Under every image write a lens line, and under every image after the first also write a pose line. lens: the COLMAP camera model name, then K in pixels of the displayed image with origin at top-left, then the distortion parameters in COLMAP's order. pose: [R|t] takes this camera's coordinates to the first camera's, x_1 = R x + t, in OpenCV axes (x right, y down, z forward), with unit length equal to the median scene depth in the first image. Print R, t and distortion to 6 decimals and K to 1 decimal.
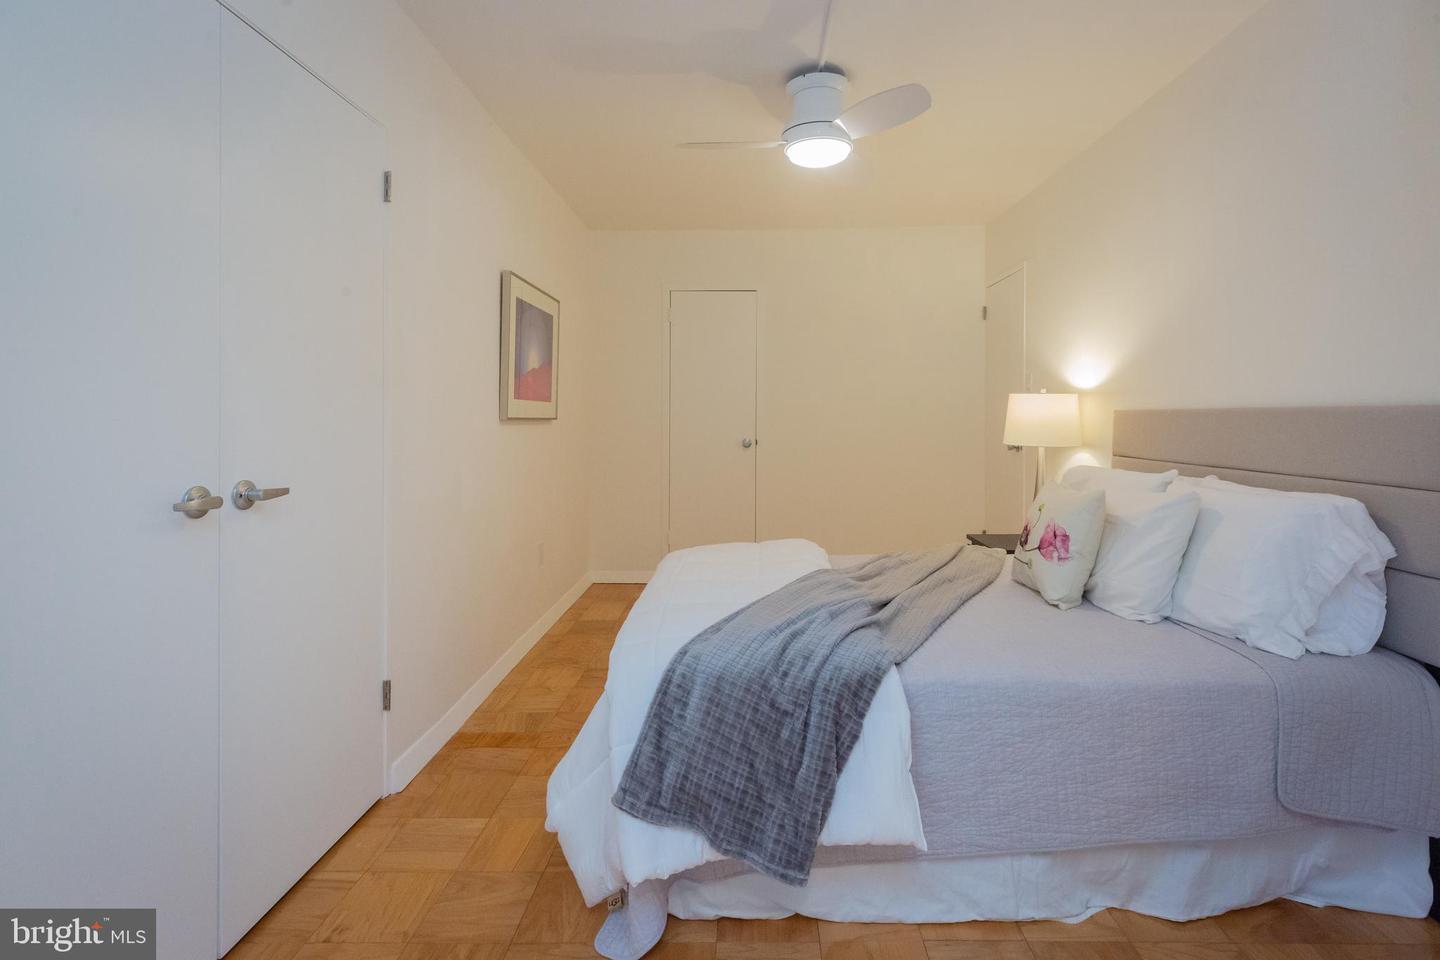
lens RADIAL K [[658.6, 0, 761.5], [0, 658.6, 417.3], [0, 0, 1]] dist [0.009315, -0.000152]
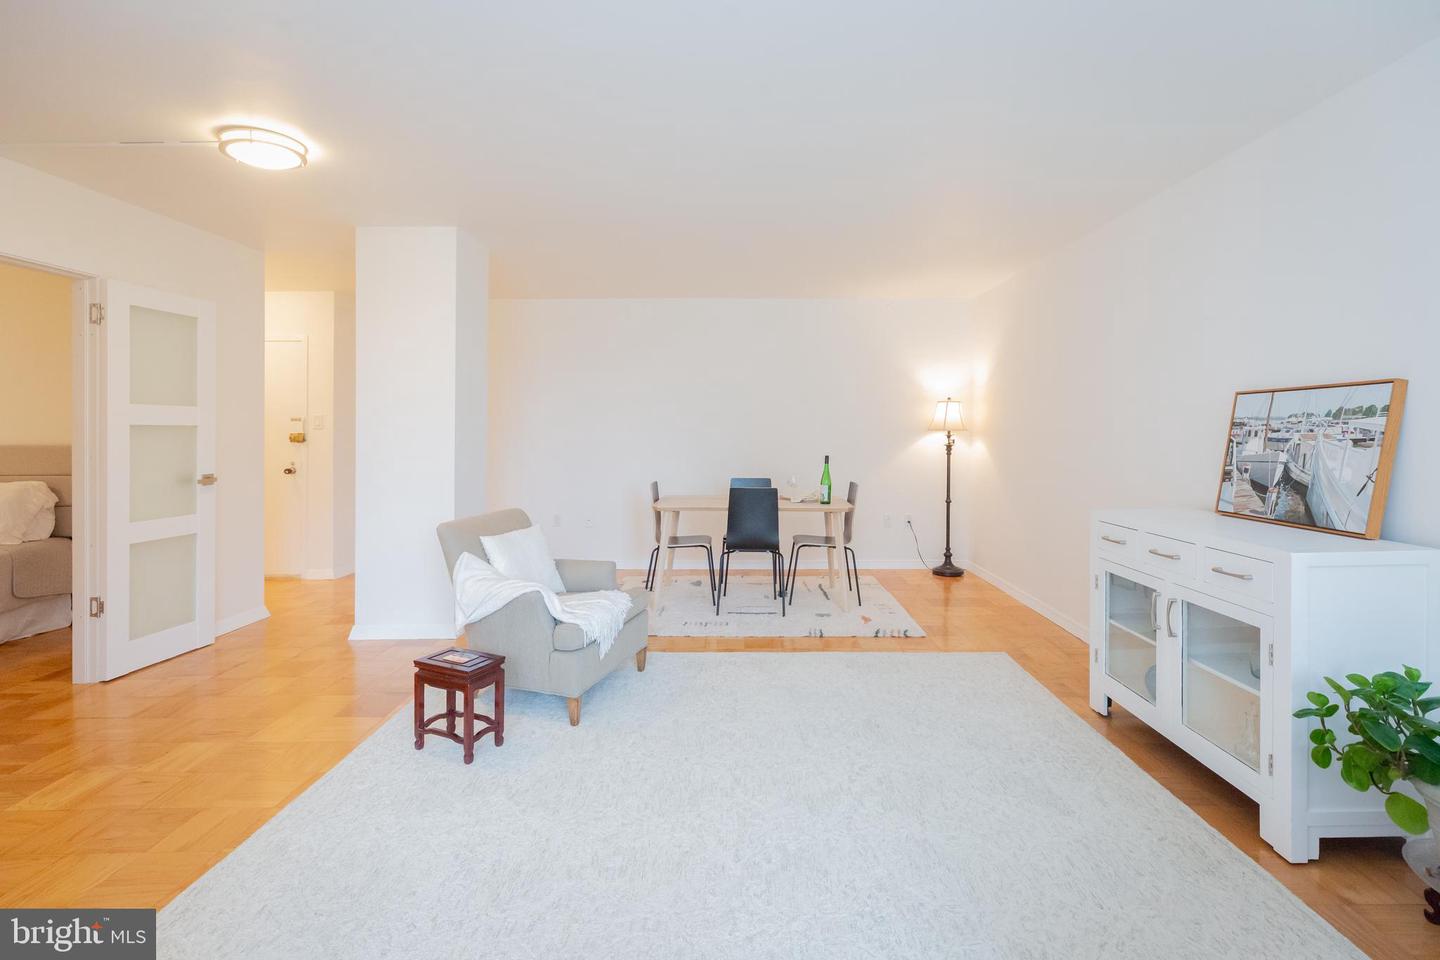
lens RADIAL K [[658.6, 0, 729.3], [0, 658.6, 441.7], [0, 0, 1]] dist [0.009315, -0.000152]
pose [[0.032105, -0.016231, 0.999353, -1.753981], [0.003776, 0.999863, 0.016118, -0.070569], [-0.999477, 0.003256, 0.032162, -1.921125]]
